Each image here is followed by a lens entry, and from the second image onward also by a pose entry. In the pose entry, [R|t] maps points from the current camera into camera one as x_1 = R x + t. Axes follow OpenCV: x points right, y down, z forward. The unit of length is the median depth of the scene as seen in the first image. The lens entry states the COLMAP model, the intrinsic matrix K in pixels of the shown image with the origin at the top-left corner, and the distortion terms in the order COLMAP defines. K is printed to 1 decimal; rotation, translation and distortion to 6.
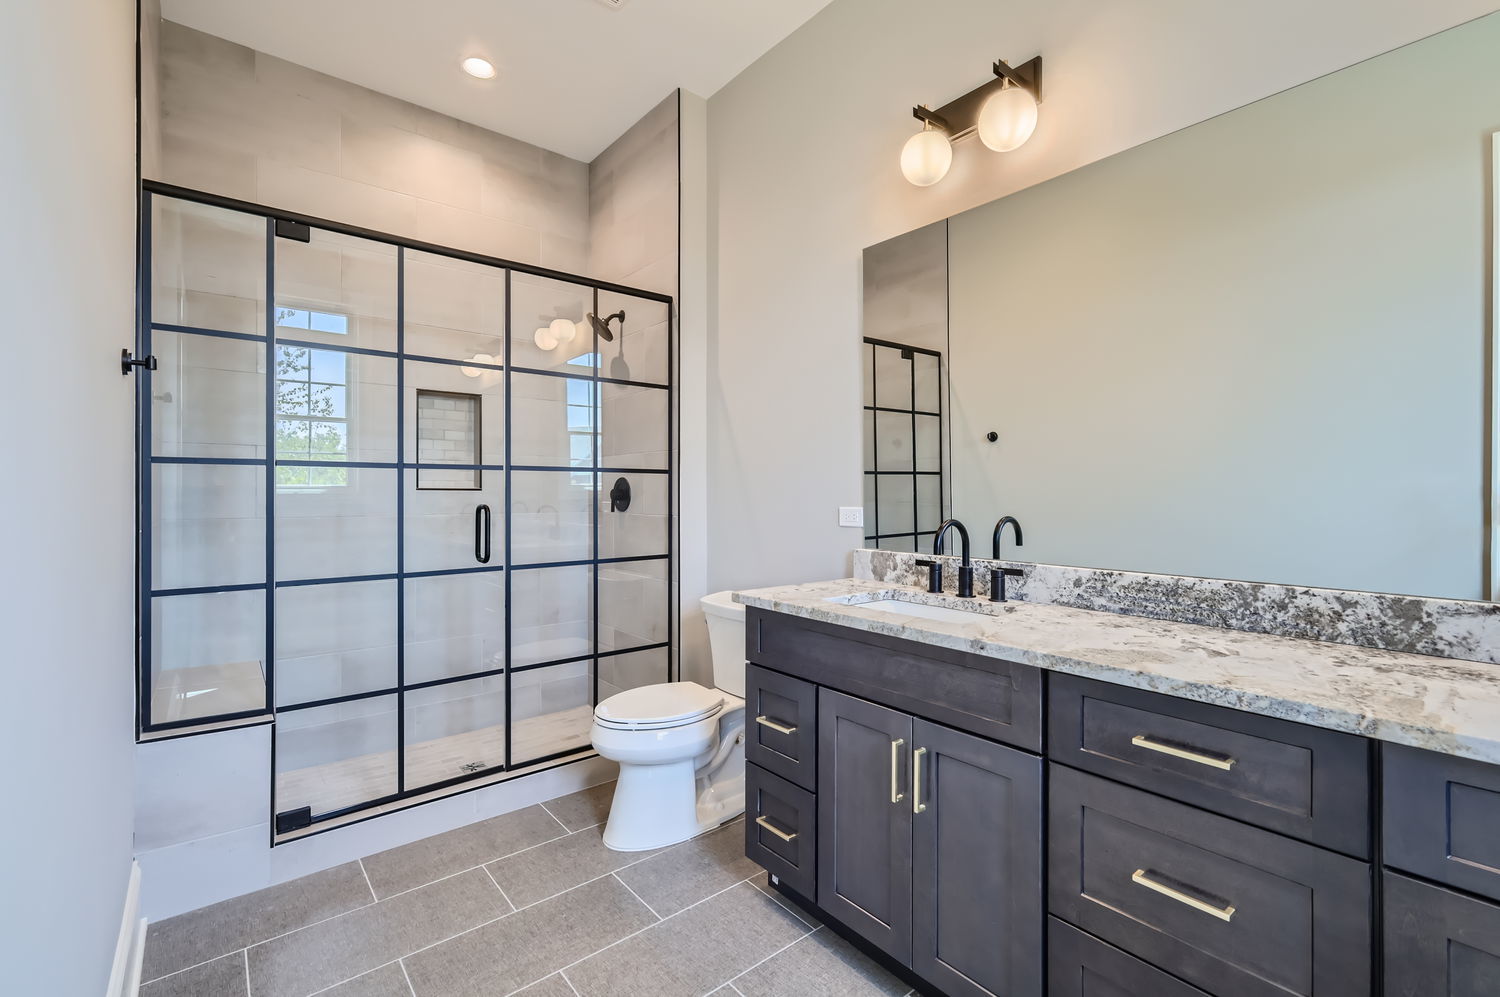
lens RADIAL K [[657.1, 0, 747.3], [0, 657.1, 489.4], [0, 0, 1]] dist [0.010863, -0.000167]
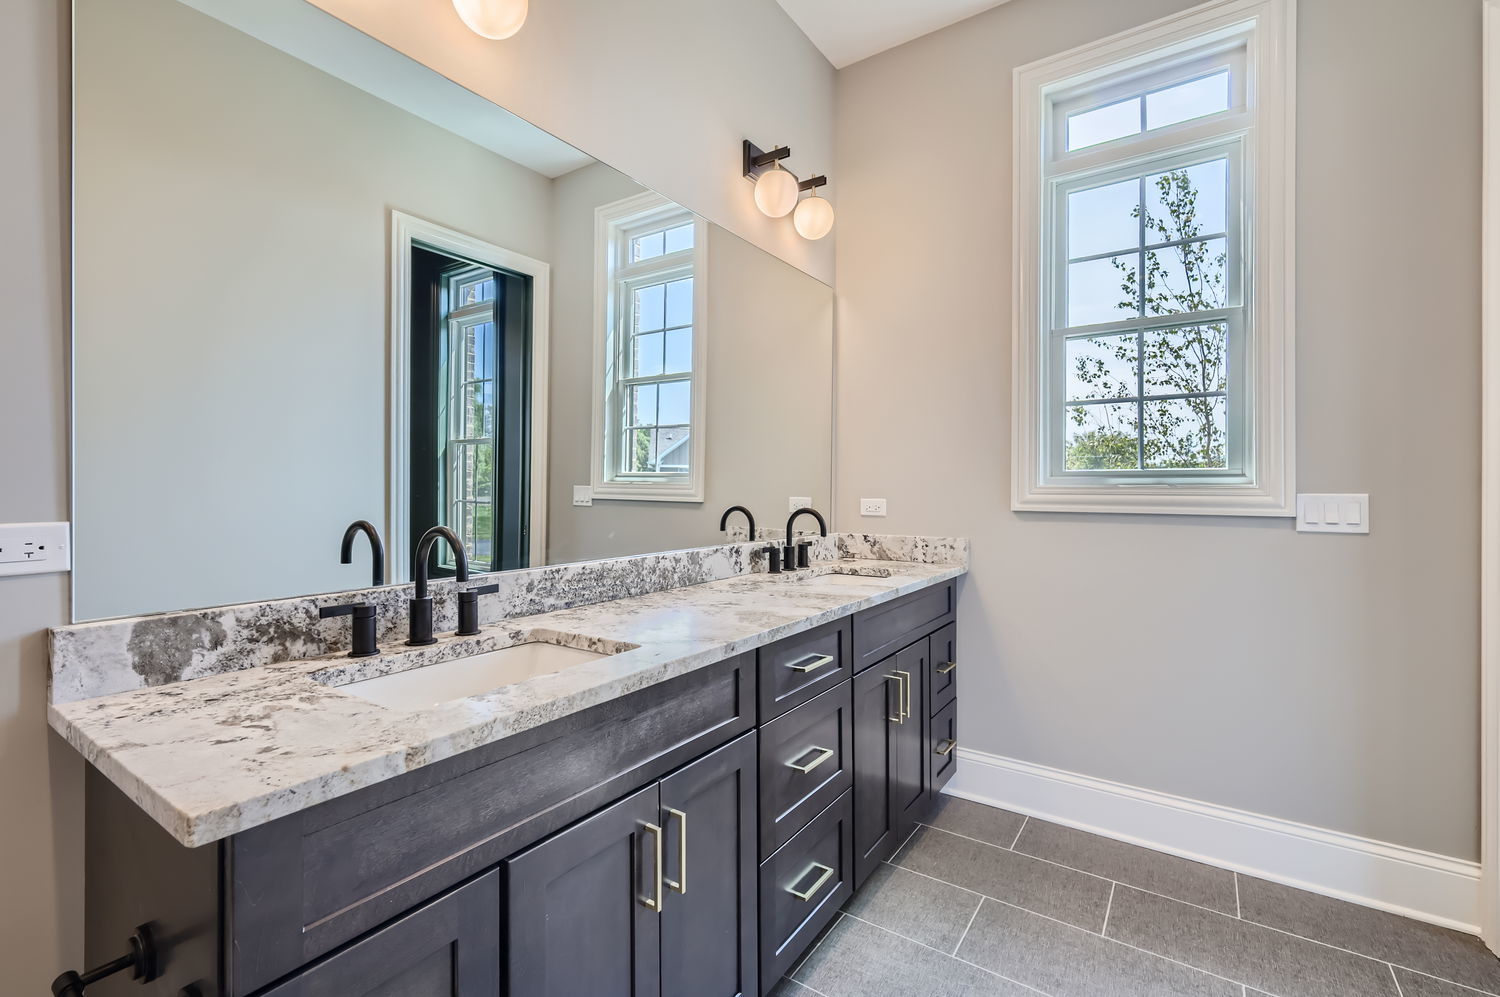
lens RADIAL K [[657.1, 0, 749.0], [0, 657.1, 496.3], [0, 0, 1]] dist [0.010863, -0.000167]
pose [[-0.268847, -0.008788, 0.963143, -0.450112], [-0.001368, 0.999961, 0.008742, 0.012305], [-0.963182, 0.001033, -0.268849, 1.004071]]
